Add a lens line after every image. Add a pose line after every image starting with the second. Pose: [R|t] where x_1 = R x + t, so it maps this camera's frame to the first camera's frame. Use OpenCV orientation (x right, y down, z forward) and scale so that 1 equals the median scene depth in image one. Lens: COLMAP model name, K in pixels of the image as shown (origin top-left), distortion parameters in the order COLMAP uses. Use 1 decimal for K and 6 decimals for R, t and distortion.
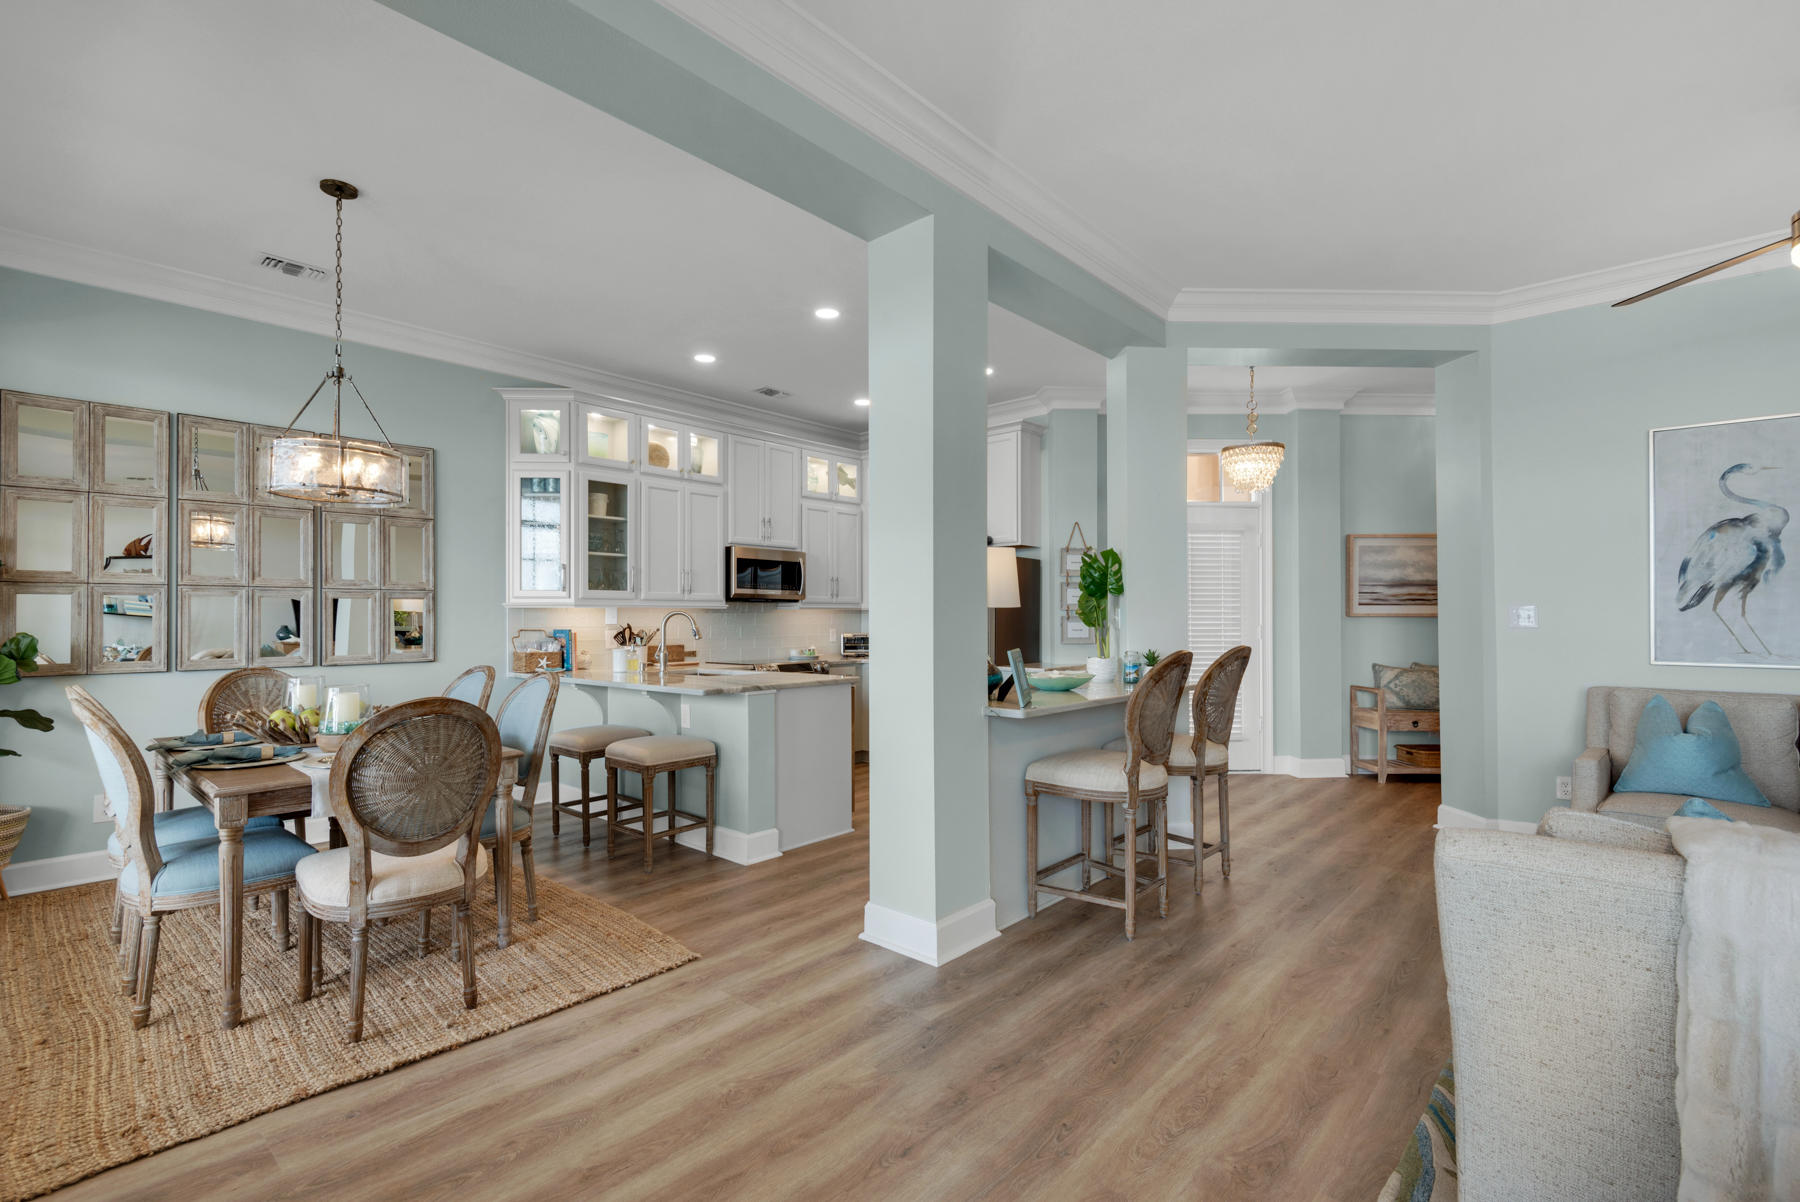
lens RADIAL K [[814.4, 0, 900.0], [0, 814.4, 601.0], [0, 0, 1]] dist [0.036549, -0.015249]
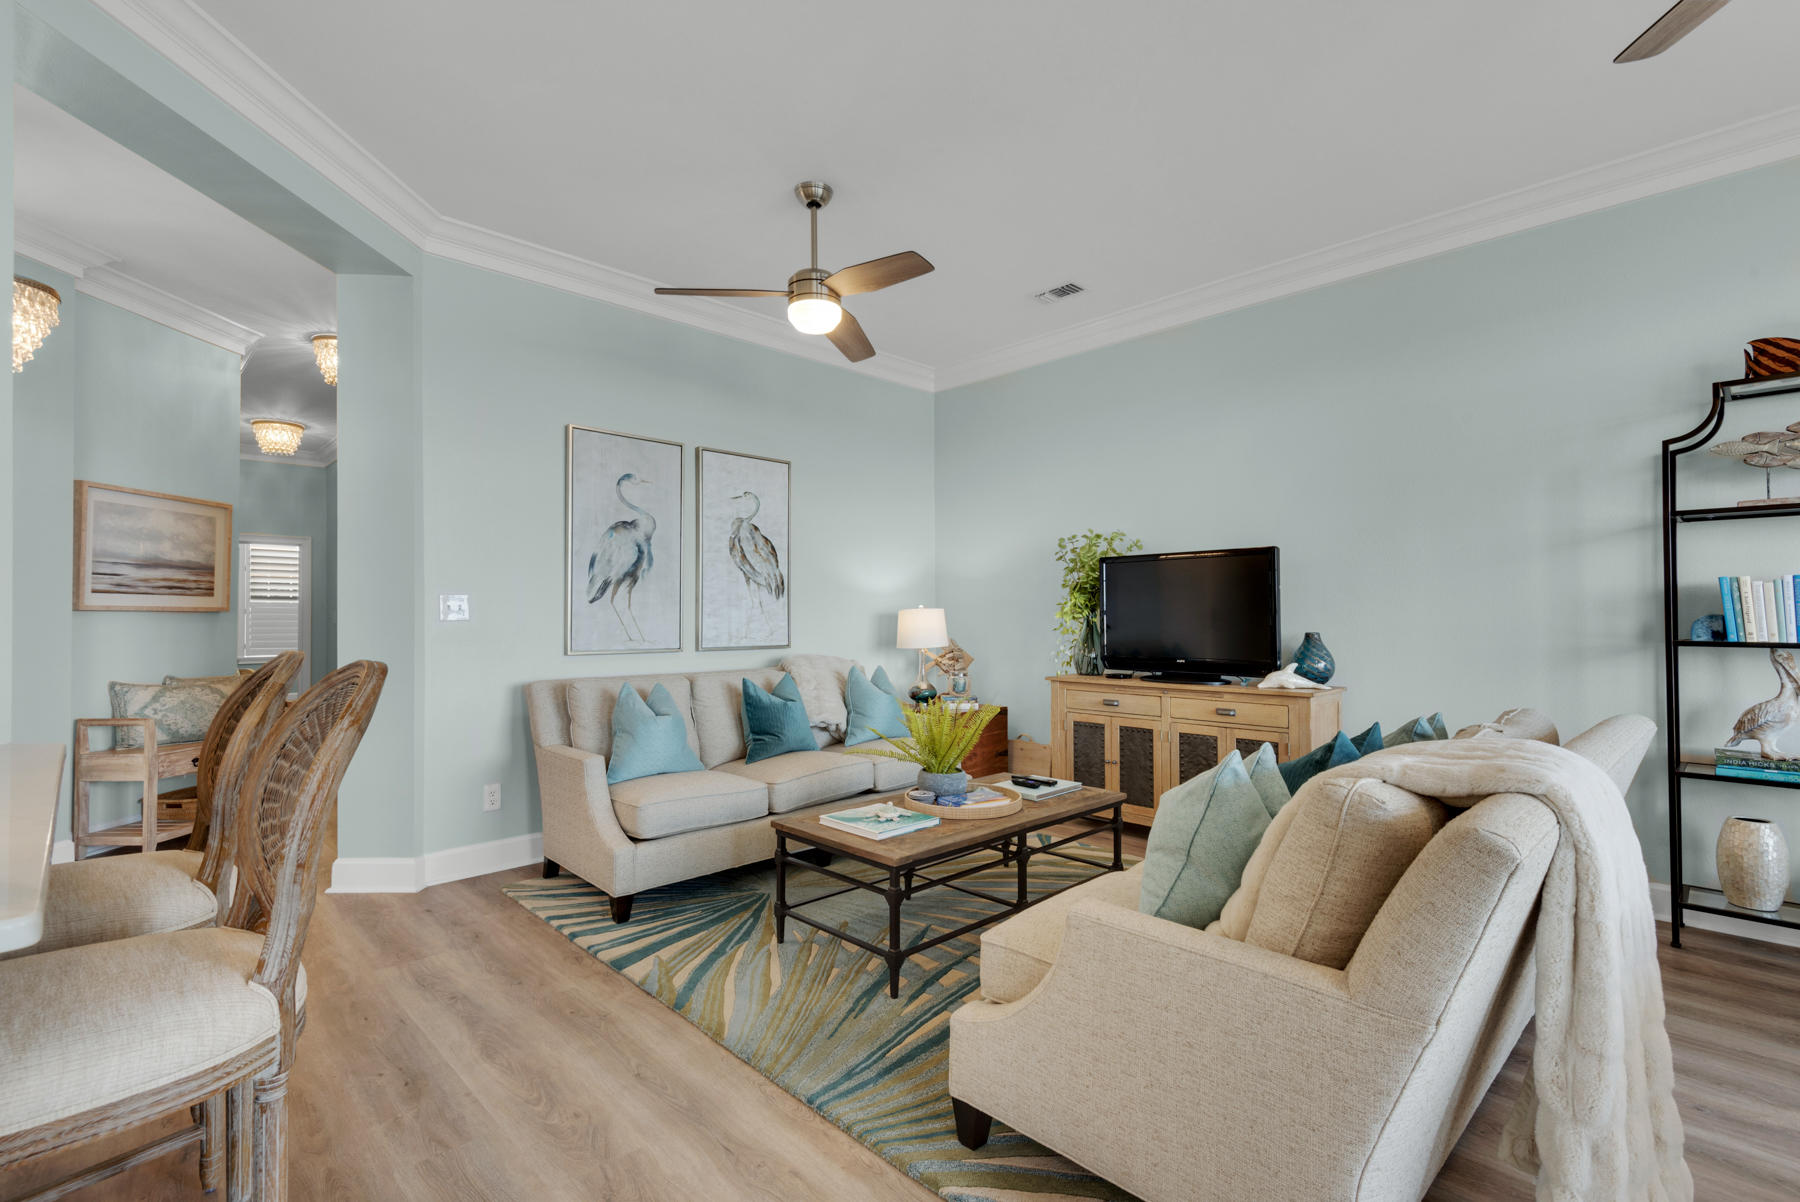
lens RADIAL K [[819.1, 0, 902.8], [0, 819.1, 606.3], [0, 0, 1]] dist [0.037781, -0.024449]
pose [[0.059317, 0.015831, 0.998114, -0.058204], [-0.015496, 0.999768, -0.014937, 0.018365], [-0.998119, -0.014580, 0.059549, 0.387682]]
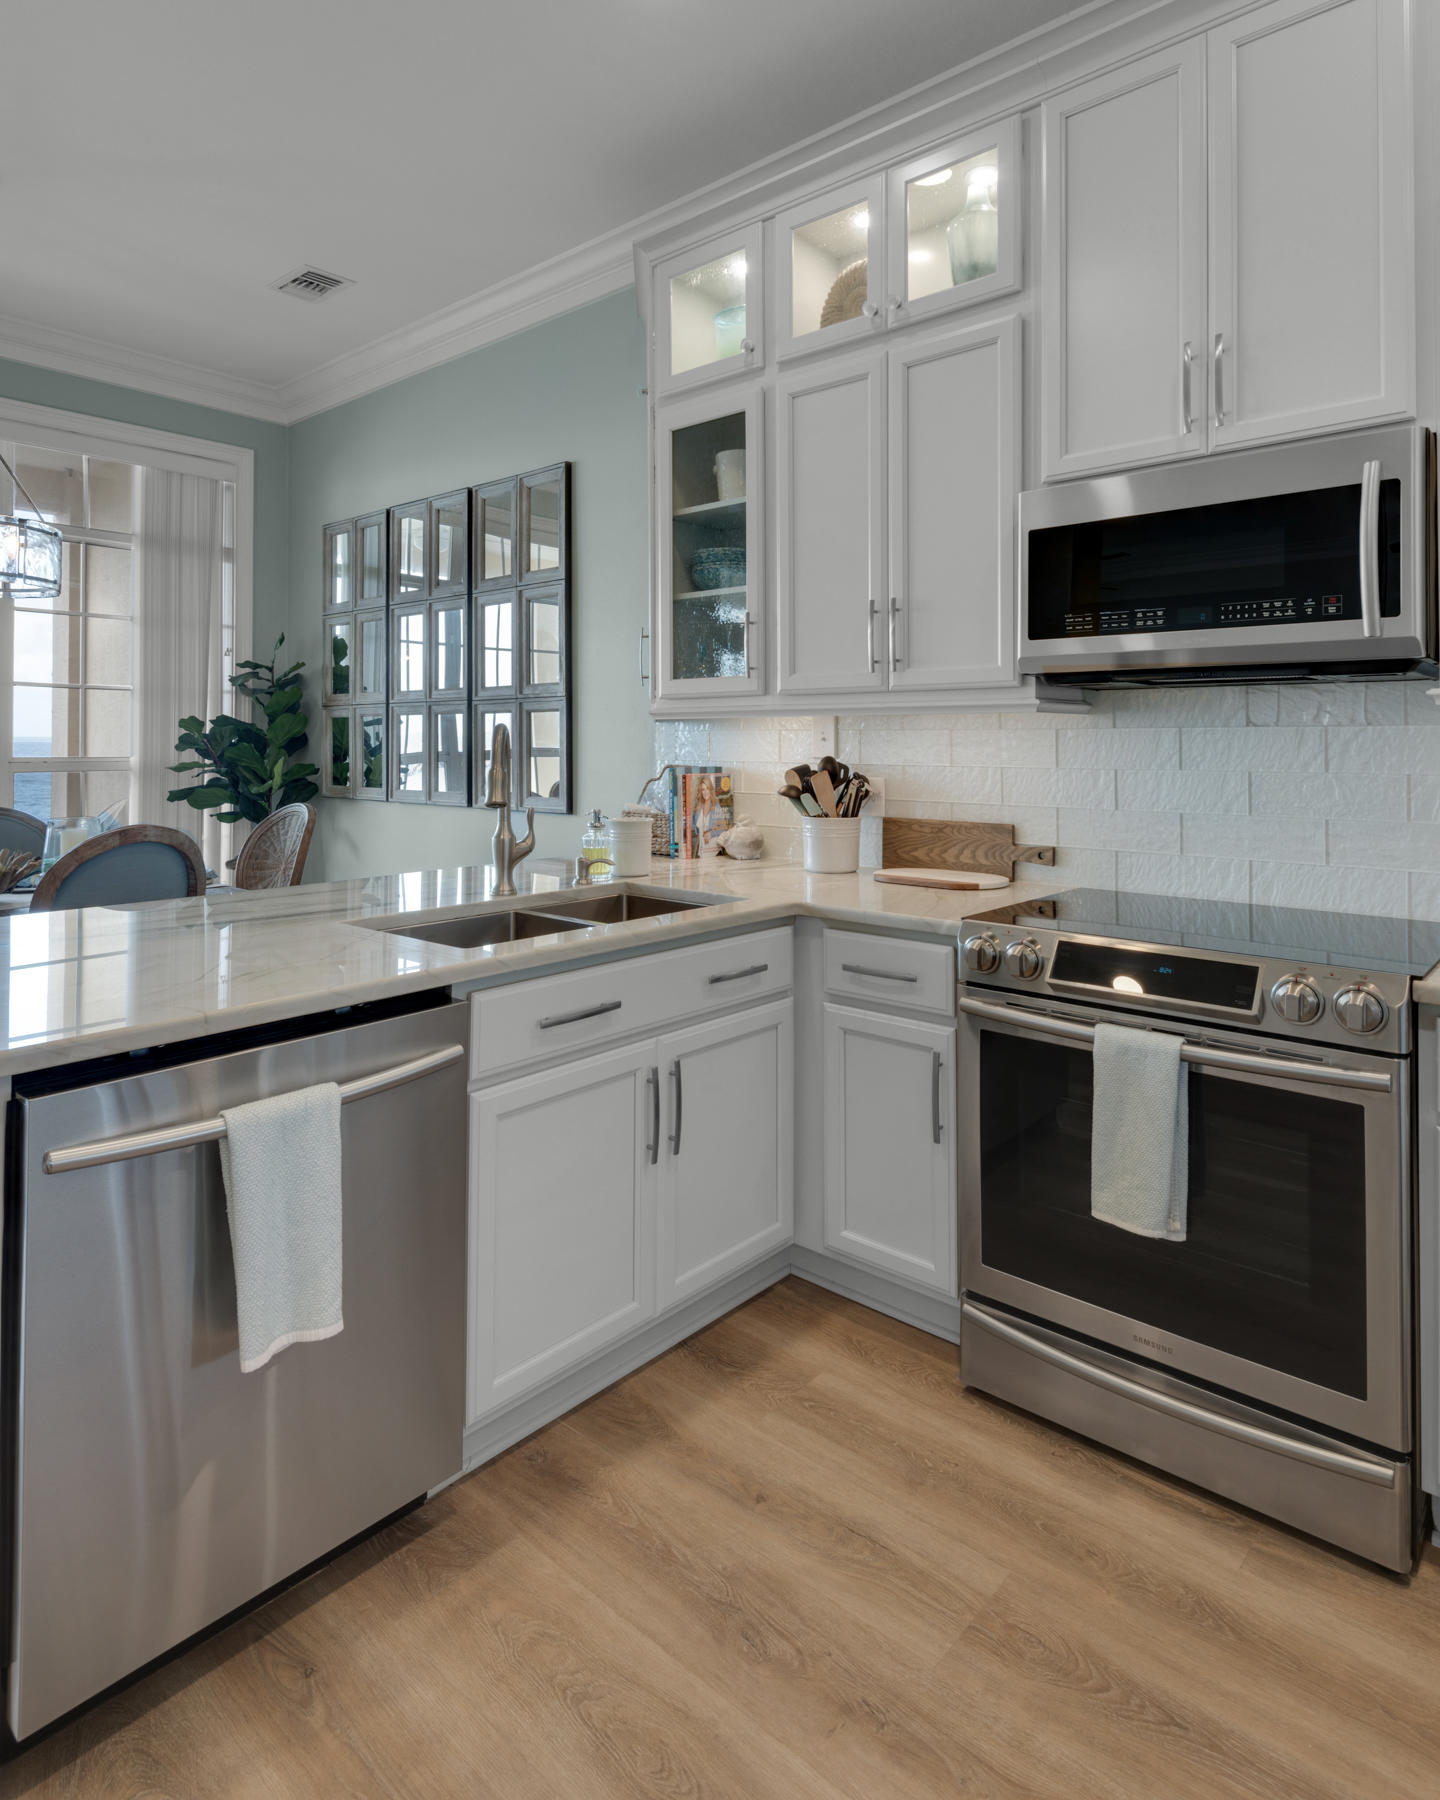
lens RADIAL K [[1023.4, 0, 754.6], [0, 1023.4, 720.4], [0, 0, 1]] dist [0.023956, -0.031443]
pose [[0.037038, -0.016643, -0.999175, 0.168672], [0.021176, 0.999650, -0.015865, 0.017921], [0.999089, -0.020571, 0.037378, 1.006376]]
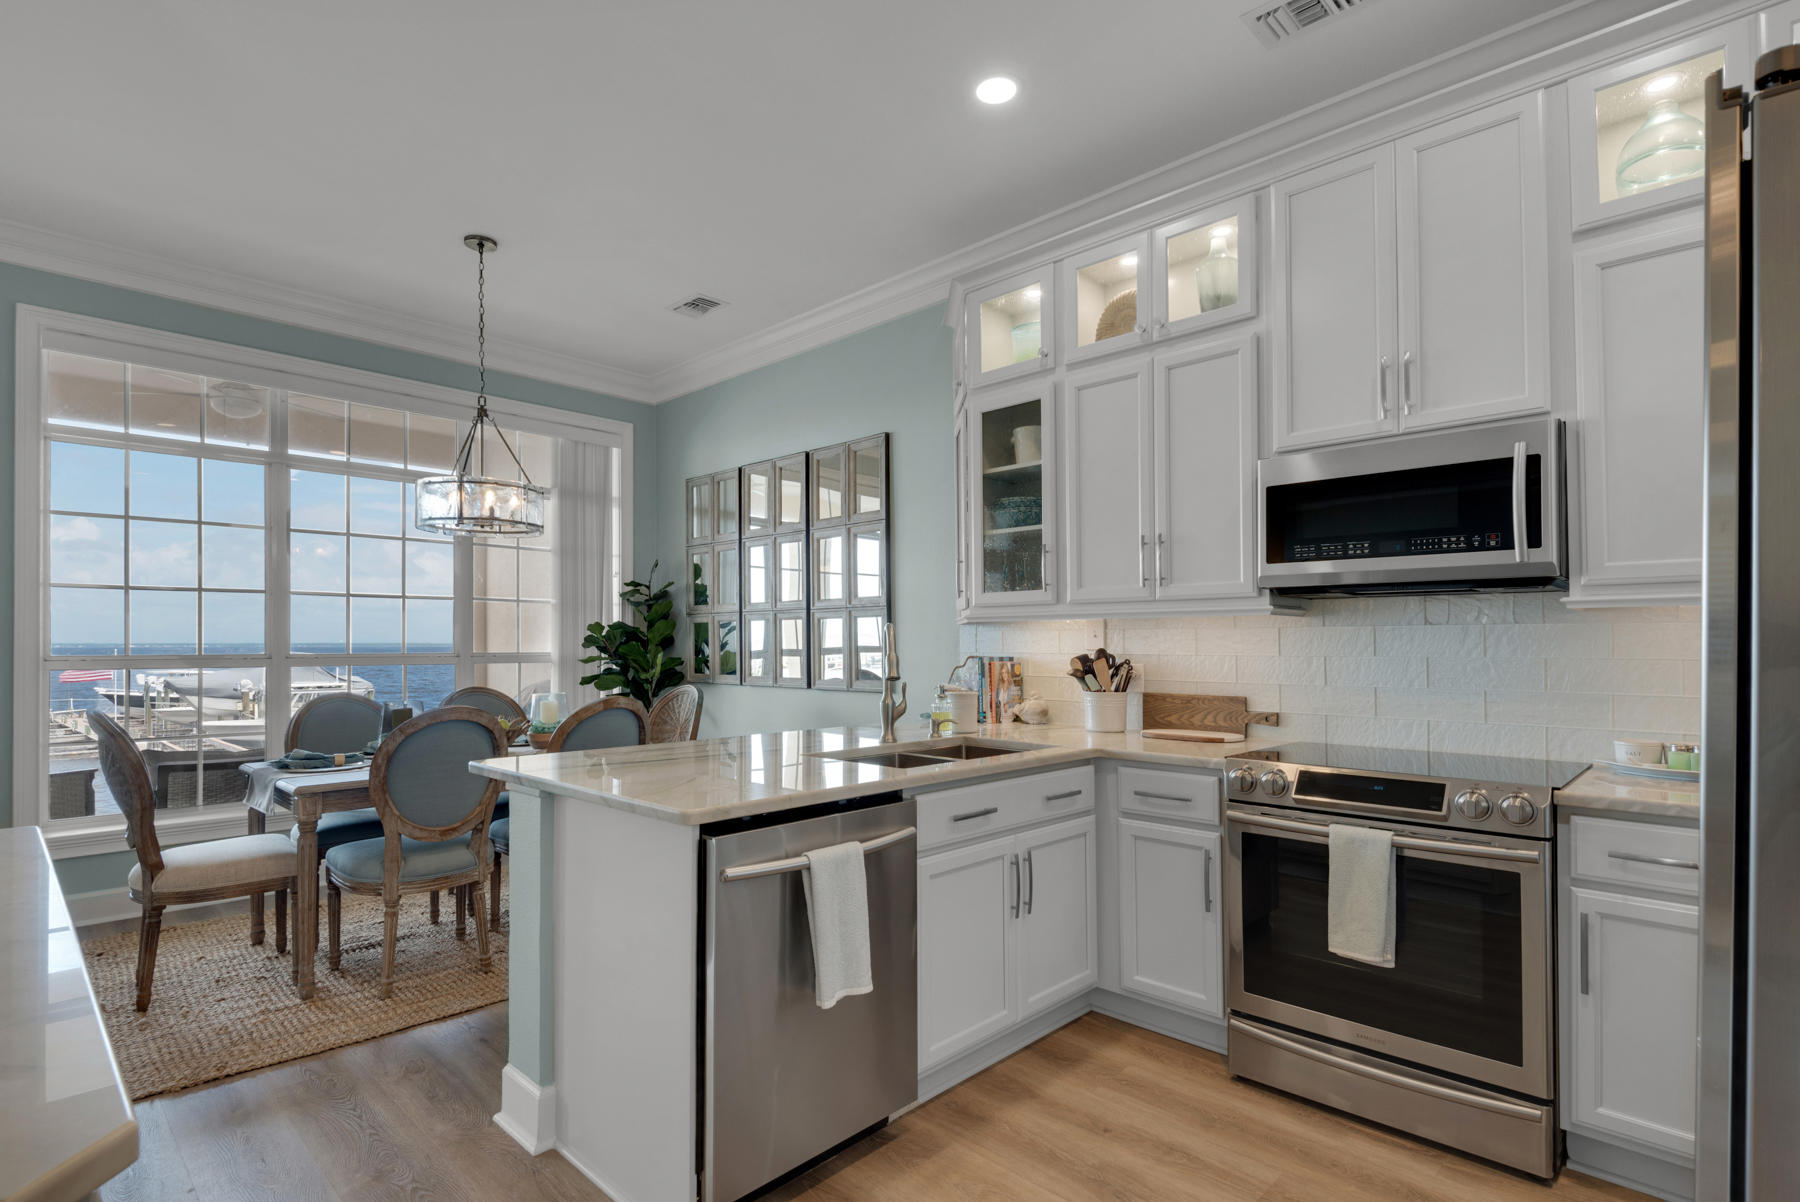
lens RADIAL K [[863.9, 0, 890.2], [0, 863.9, 623.8], [0, 0, 1]] dist [0.014892, -0.029894]
pose [[-0.032349, -0.021744, -0.999240, 0.258034], [0.021085, 0.999526, -0.022433, 0.021935], [0.999254, -0.021794, -0.031875, 0.935417]]
